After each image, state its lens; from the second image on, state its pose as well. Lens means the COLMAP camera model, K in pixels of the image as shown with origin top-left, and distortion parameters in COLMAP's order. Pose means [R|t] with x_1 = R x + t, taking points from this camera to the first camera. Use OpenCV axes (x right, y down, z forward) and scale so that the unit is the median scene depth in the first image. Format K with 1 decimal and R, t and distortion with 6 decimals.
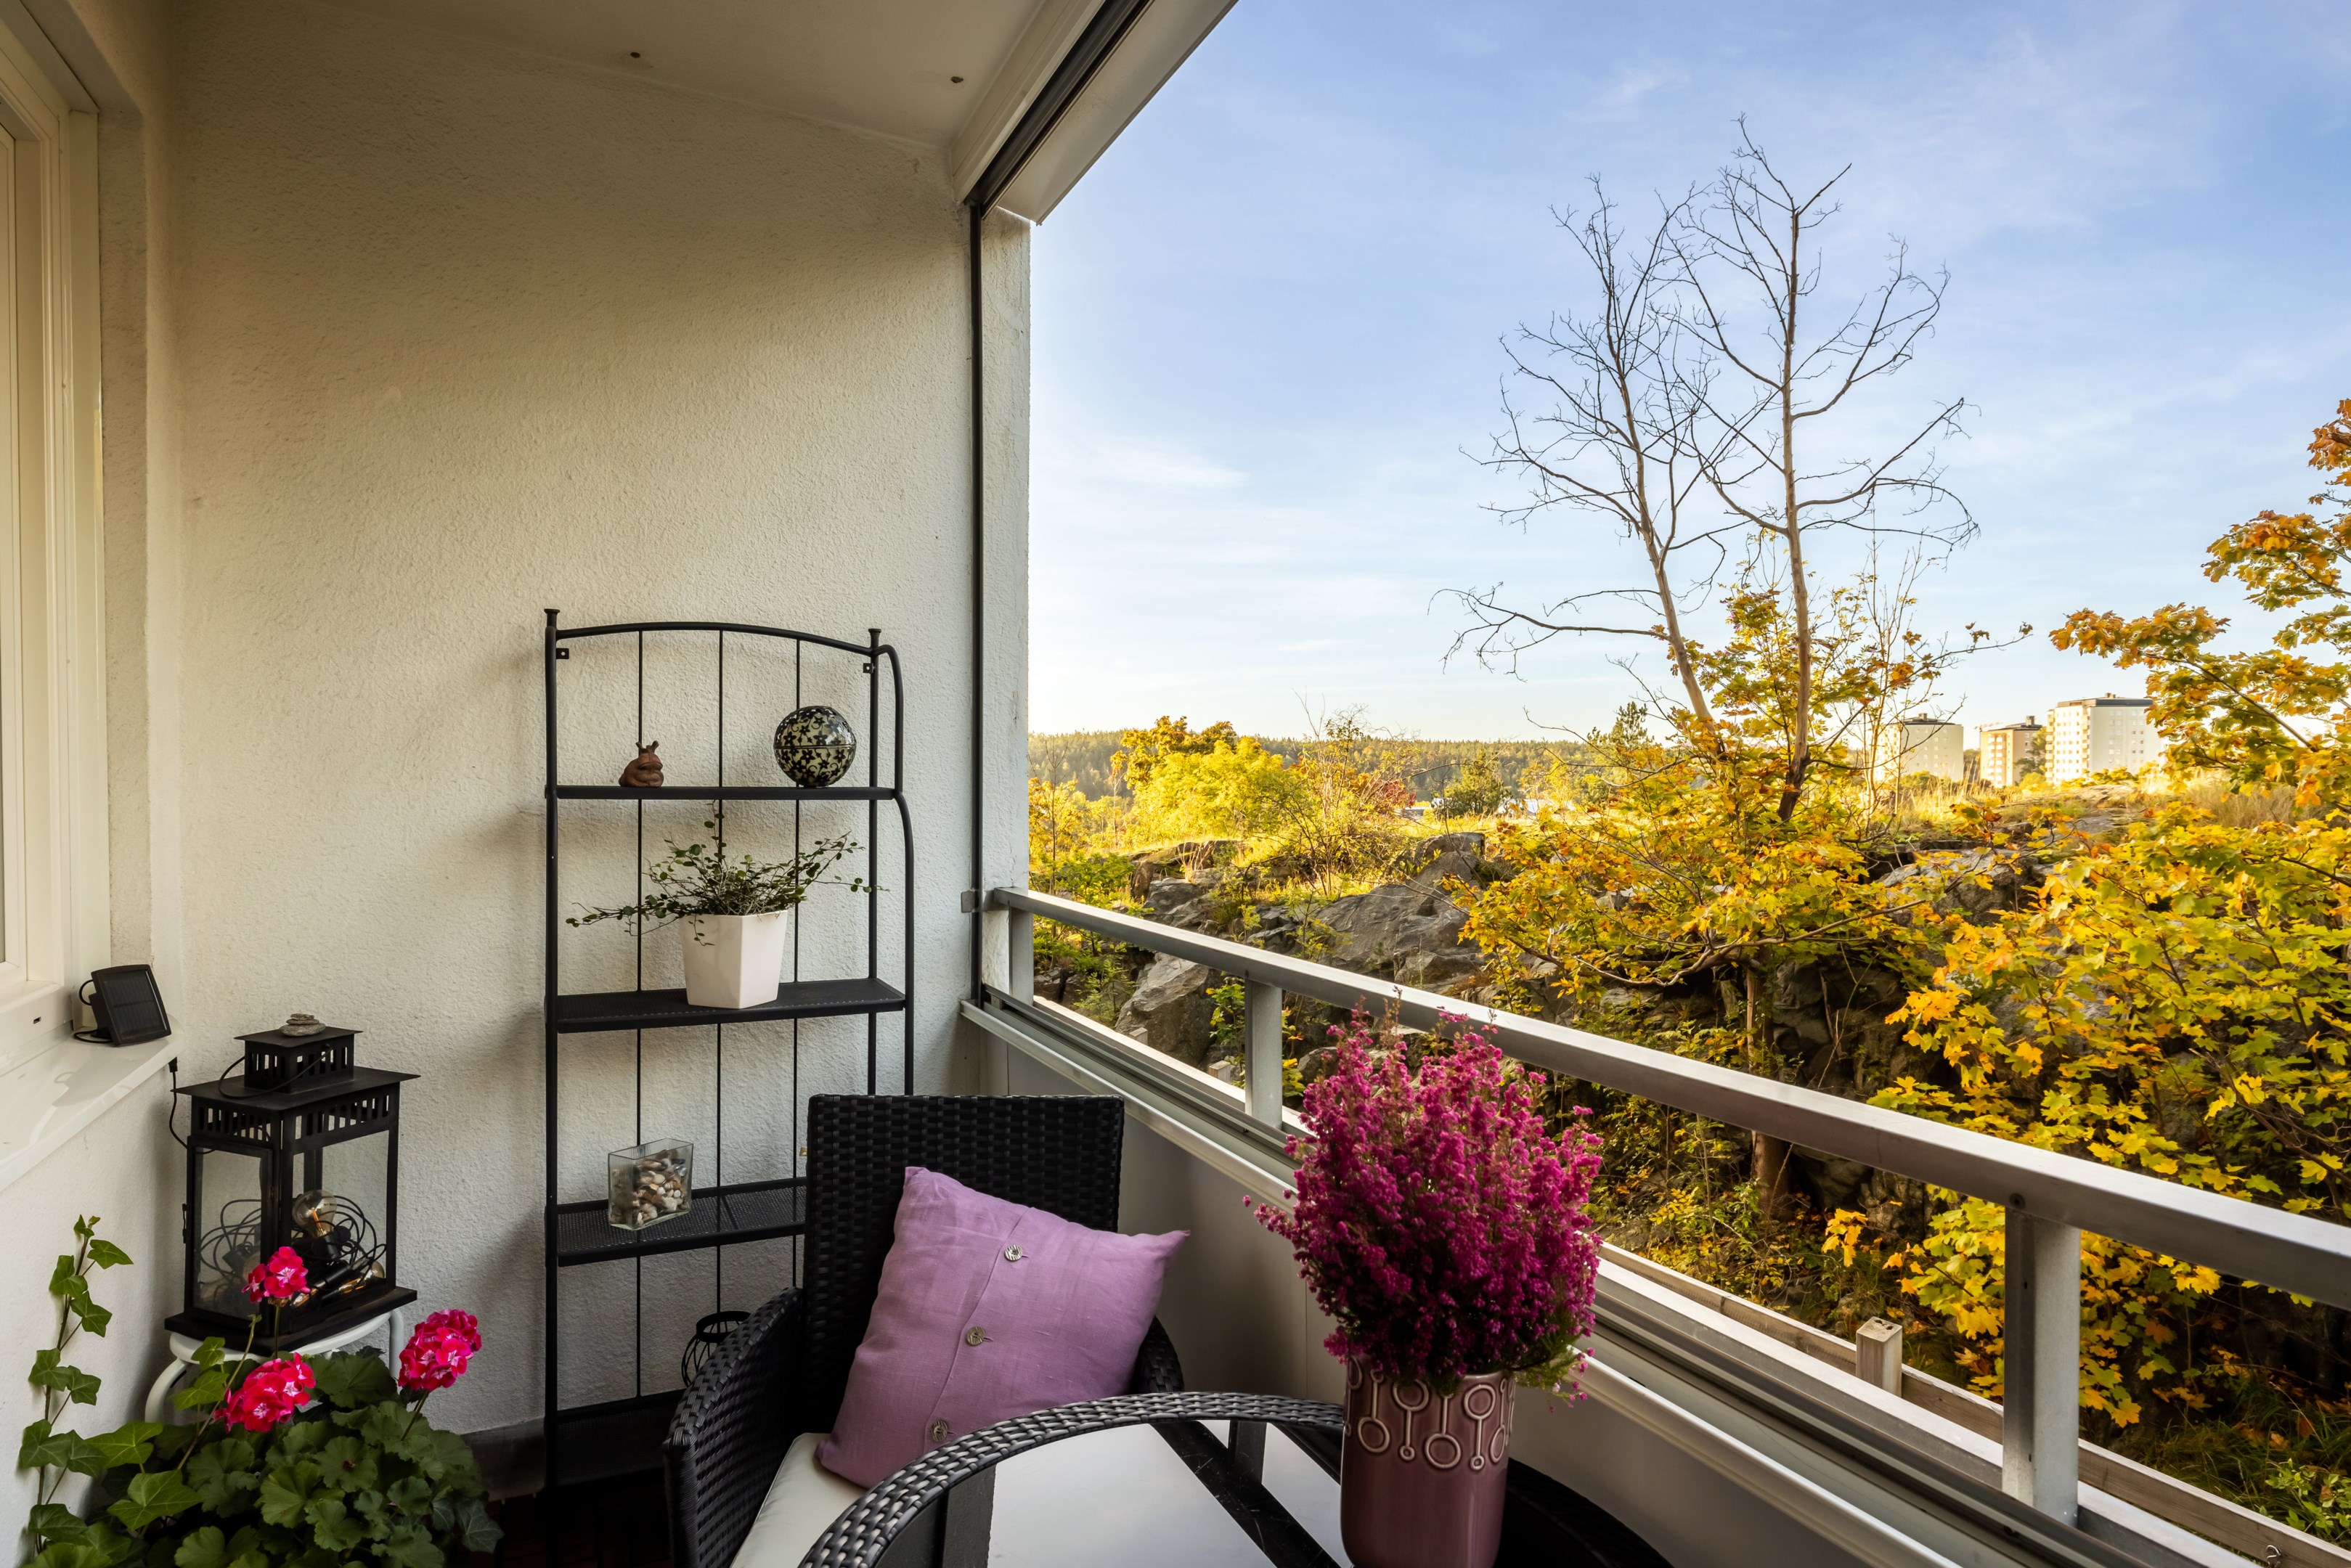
lens RADIAL K [[1333.8, 0, 1159.8], [0, 1333.8, 791.3], [0, 0, 1]] dist [0.000695, 0.004519]
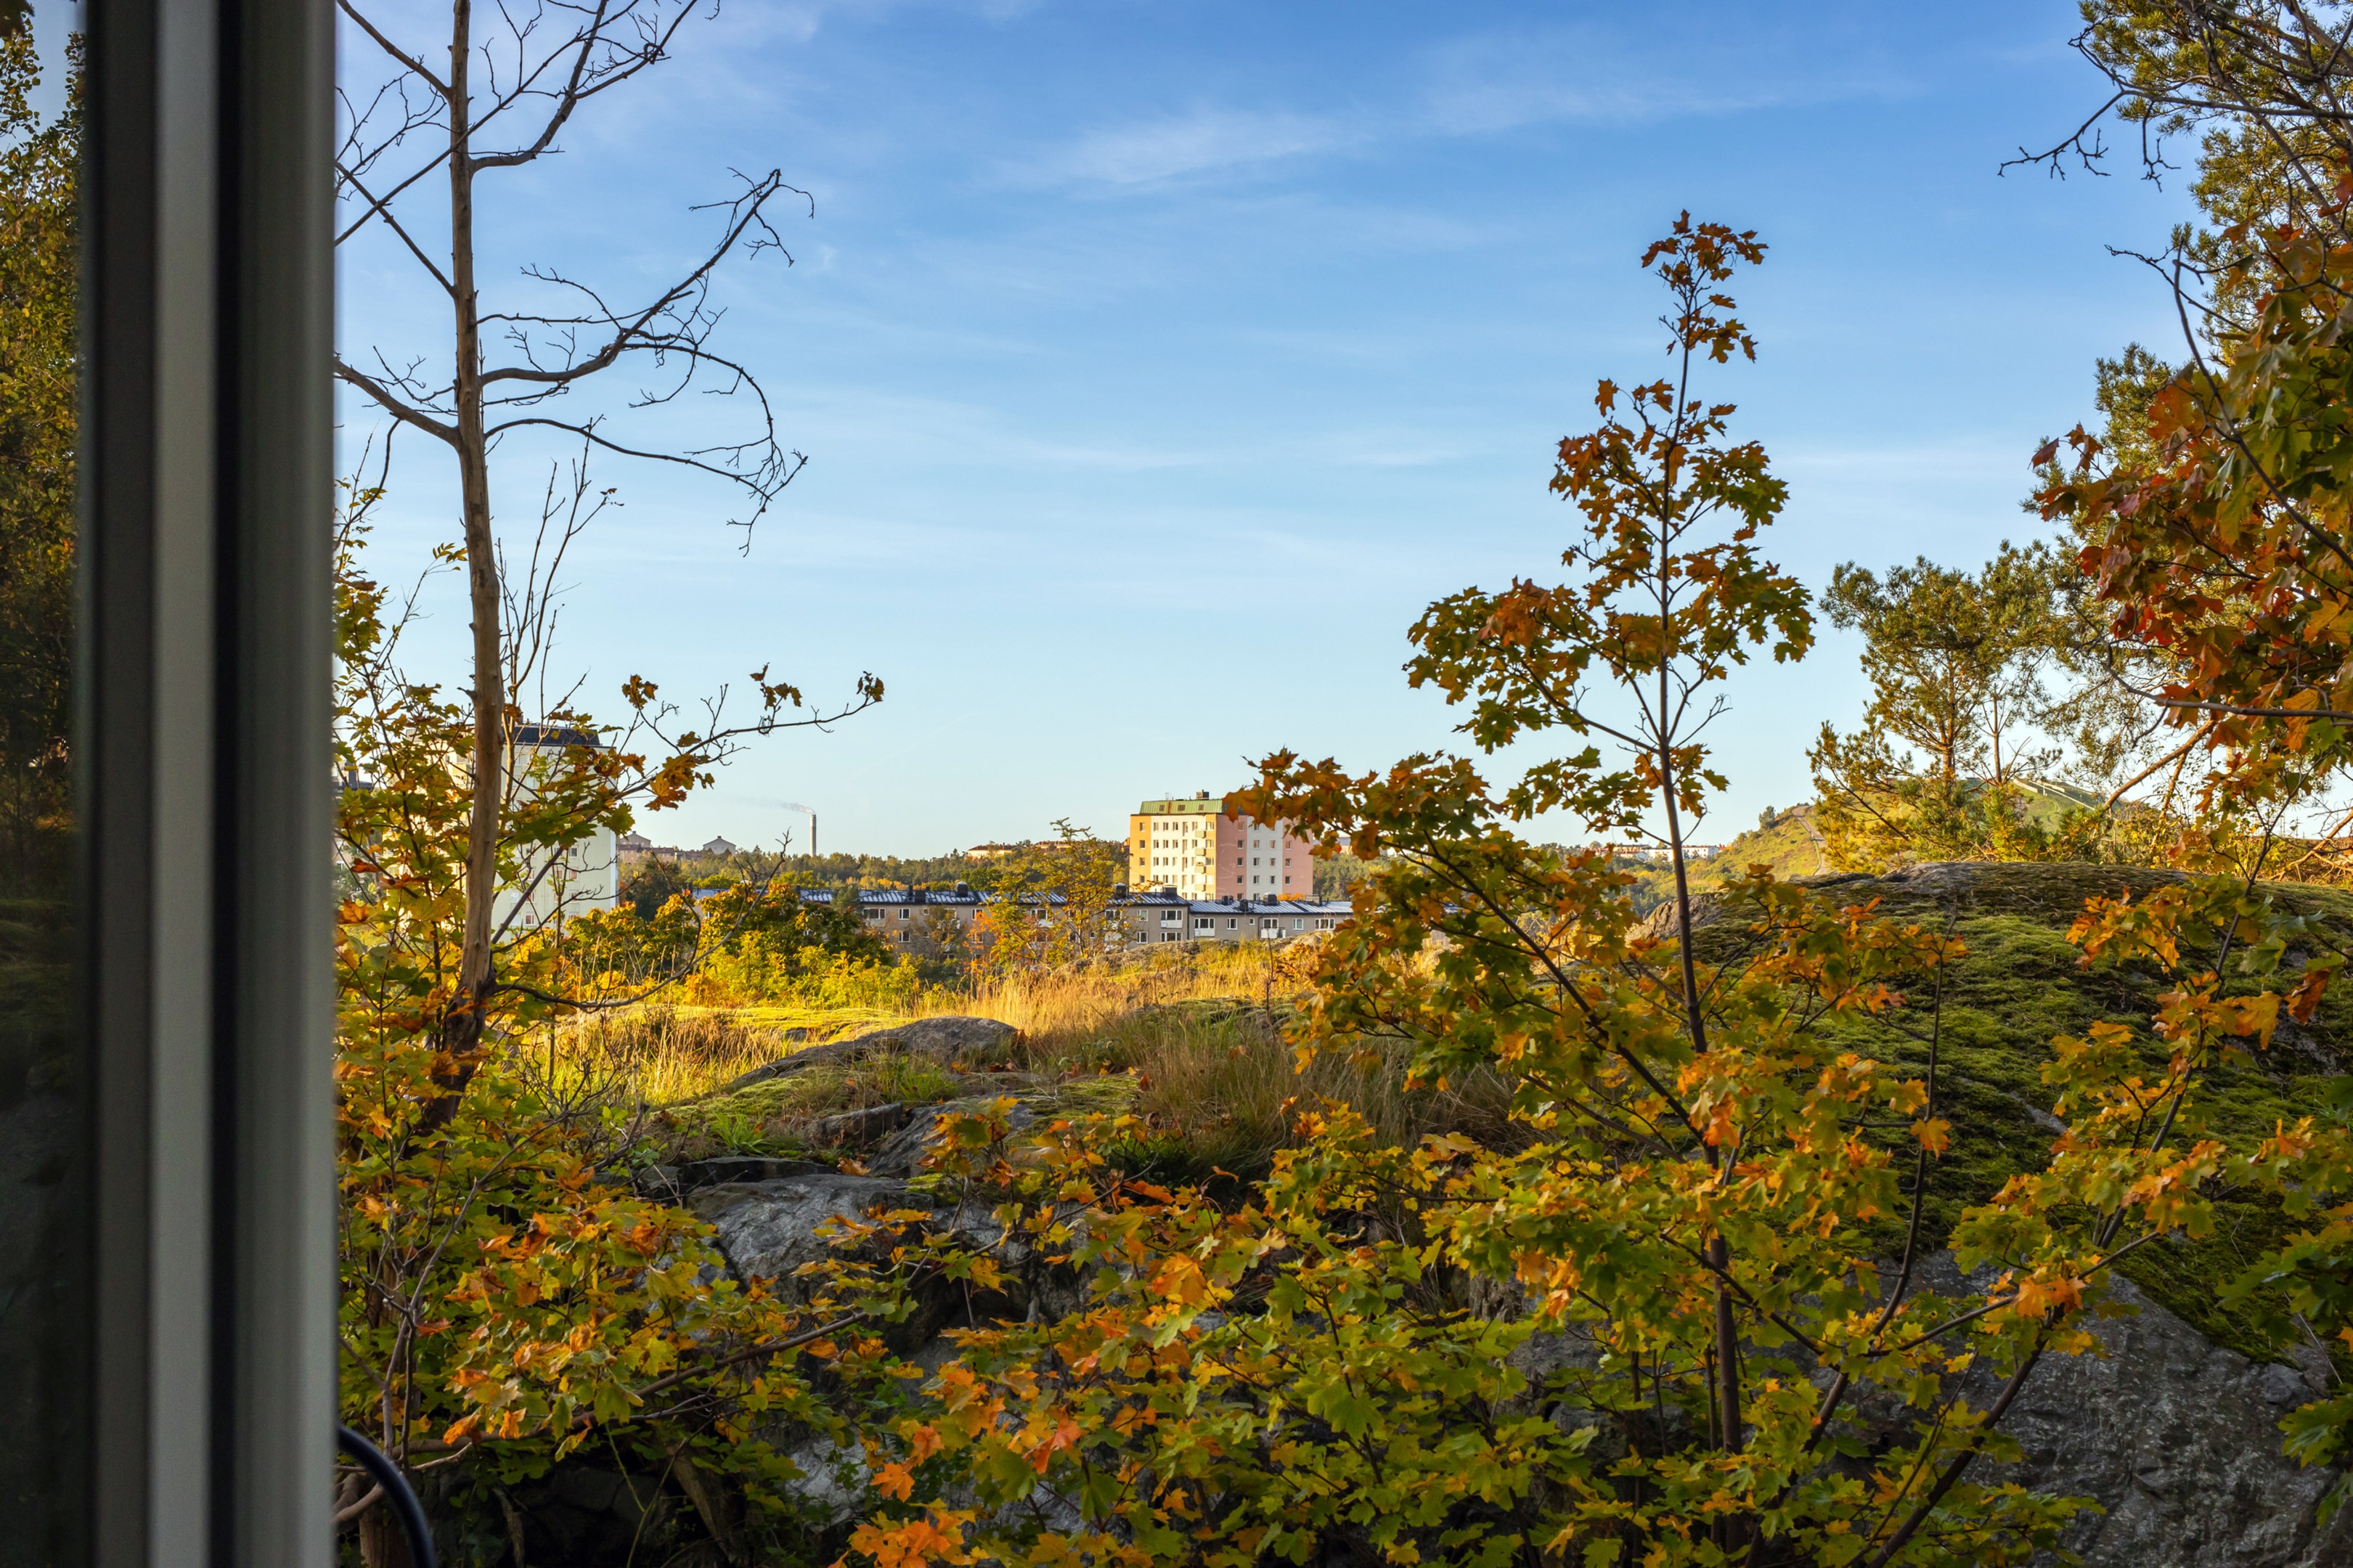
lens RADIAL K [[3837.9, 0, 1170.7], [0, 3837.9, 931.5], [0, 0, 1]] dist [0.007820, 0.000000]
pose [[0.702270, -0.002877, 0.711905, -0.208211], [0.005844, 0.999981, -0.001723, -0.035185], [-0.711887, 0.005370, 0.702274, 0.006357]]
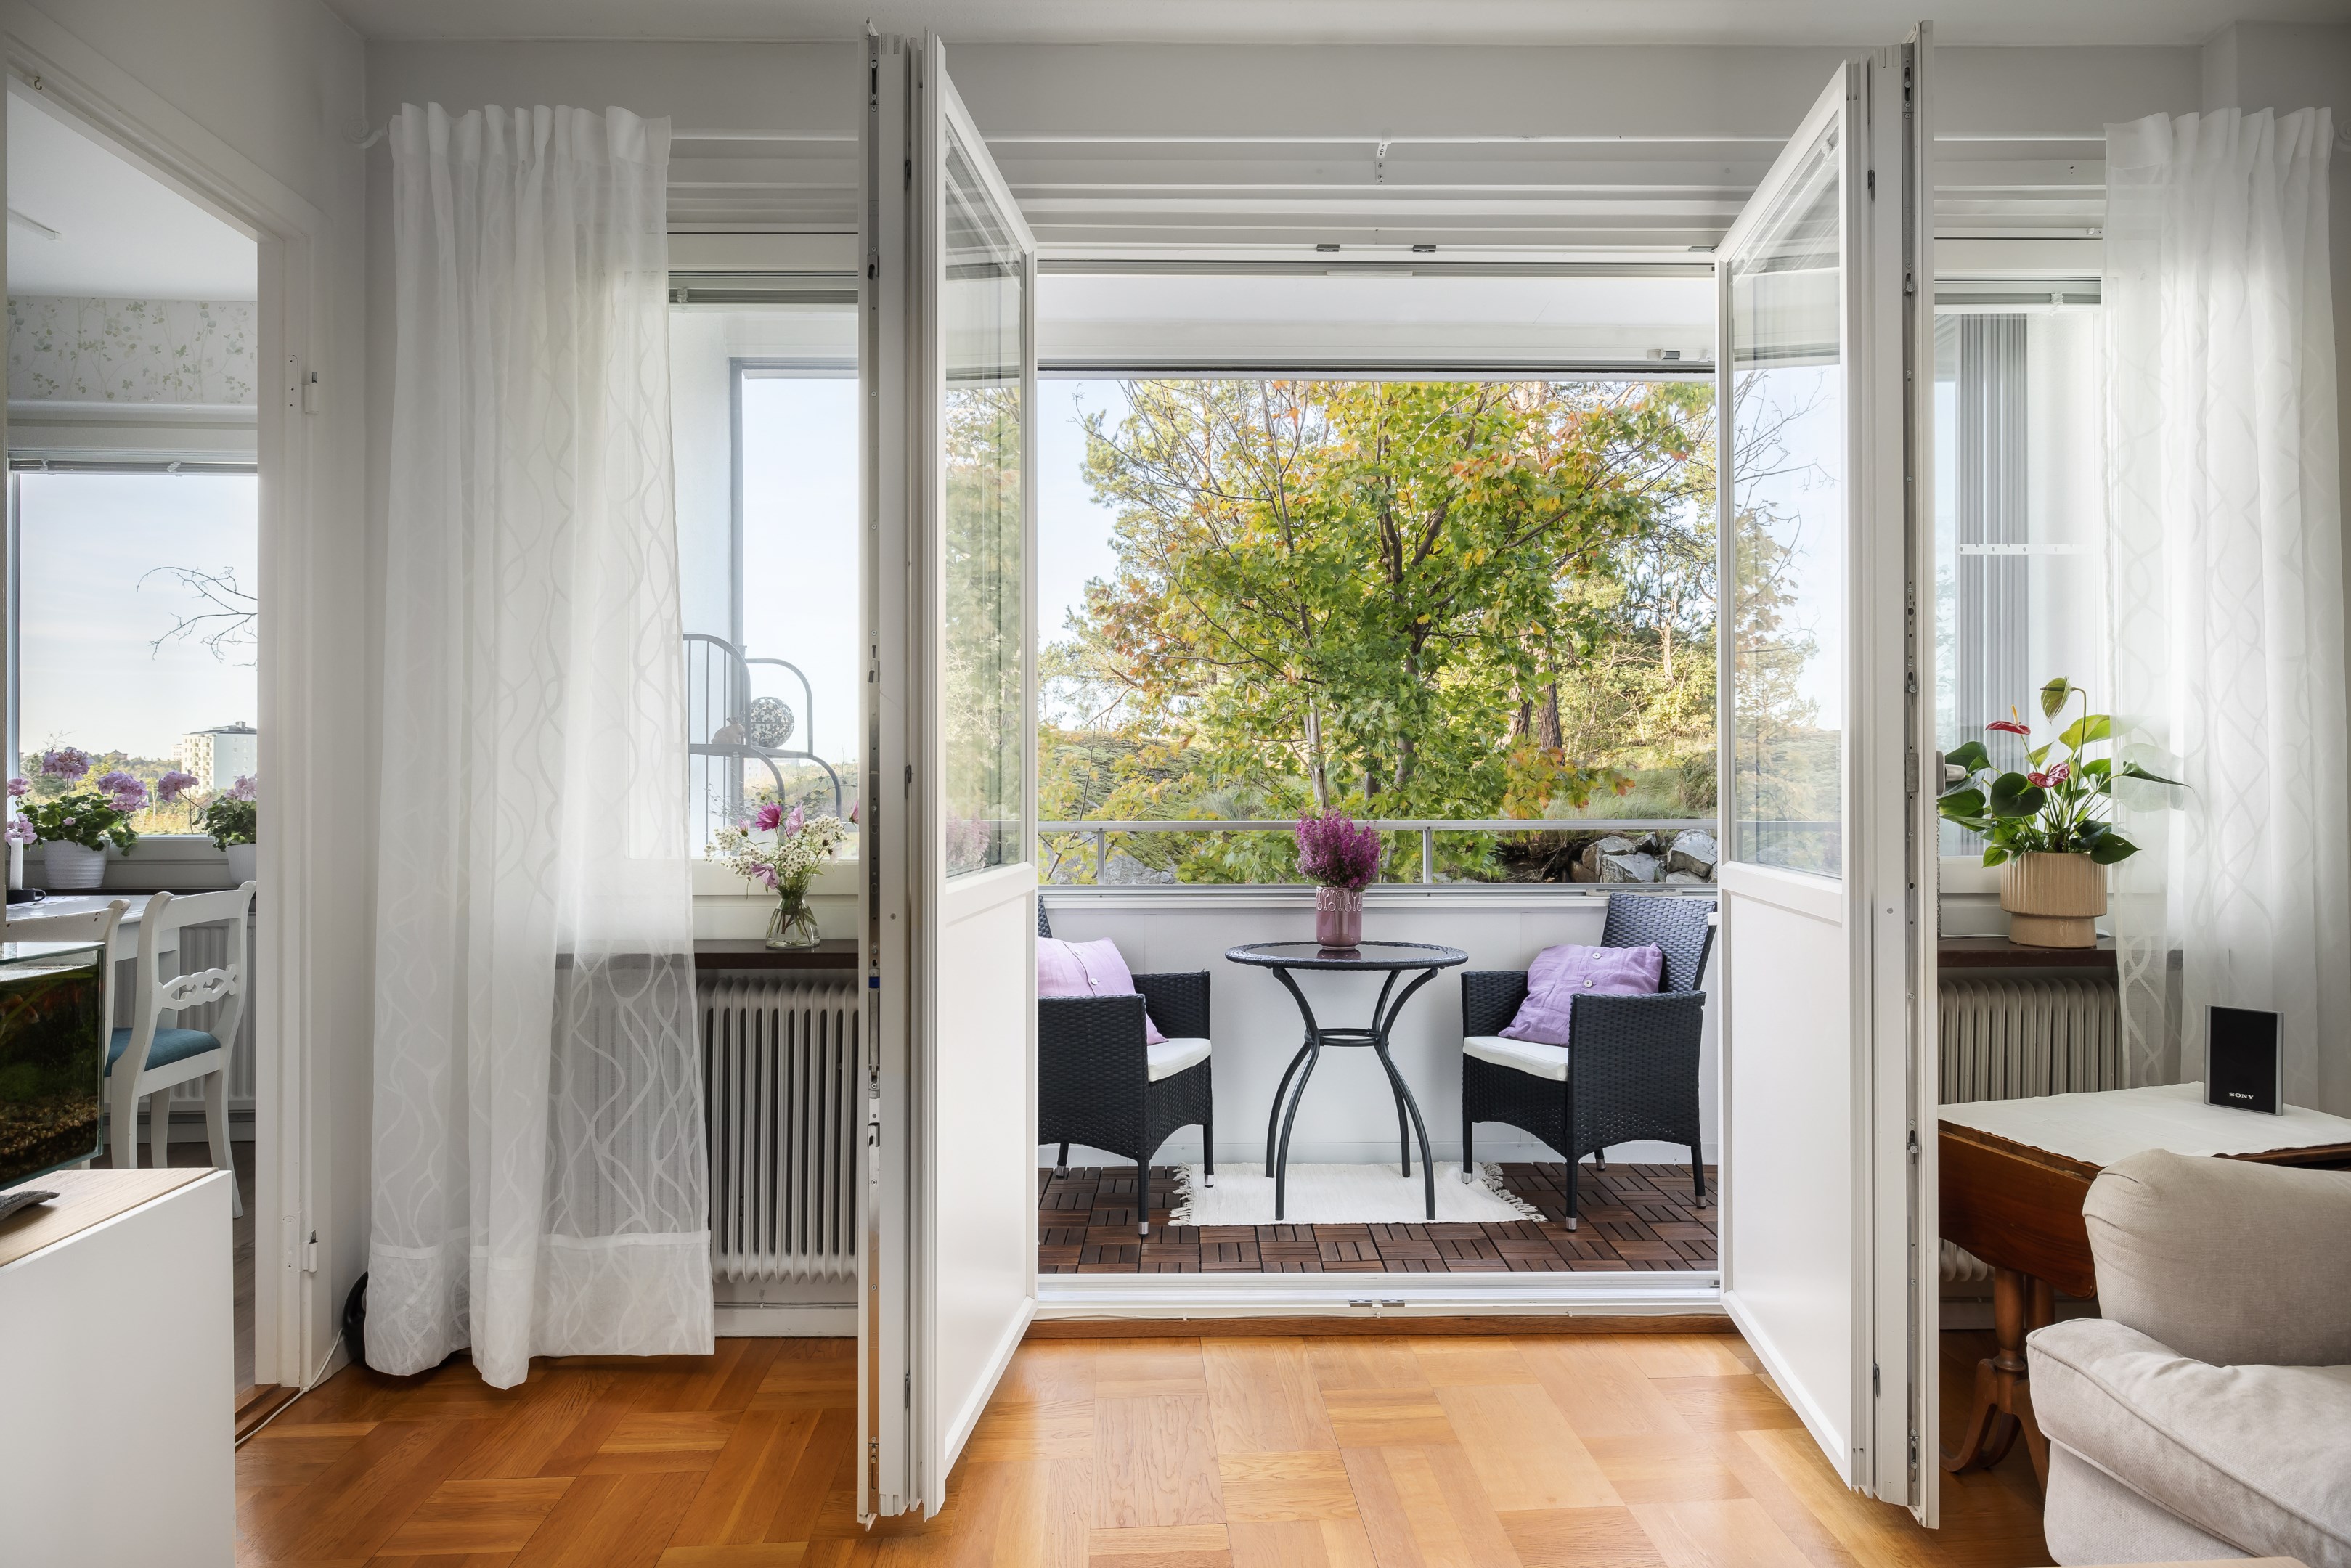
lens RADIAL K [[1358.6, 0, 1221.6], [0, 1358.6, 781.3], [0, 0, 1]] dist [-0.001910, 0.003989]
pose [[0.408637, -0.001281, 0.912696, -0.371530], [0.017107, 0.999834, -0.006256, 0.012906], [-0.912537, 0.018170, 0.408591, -0.029794]]
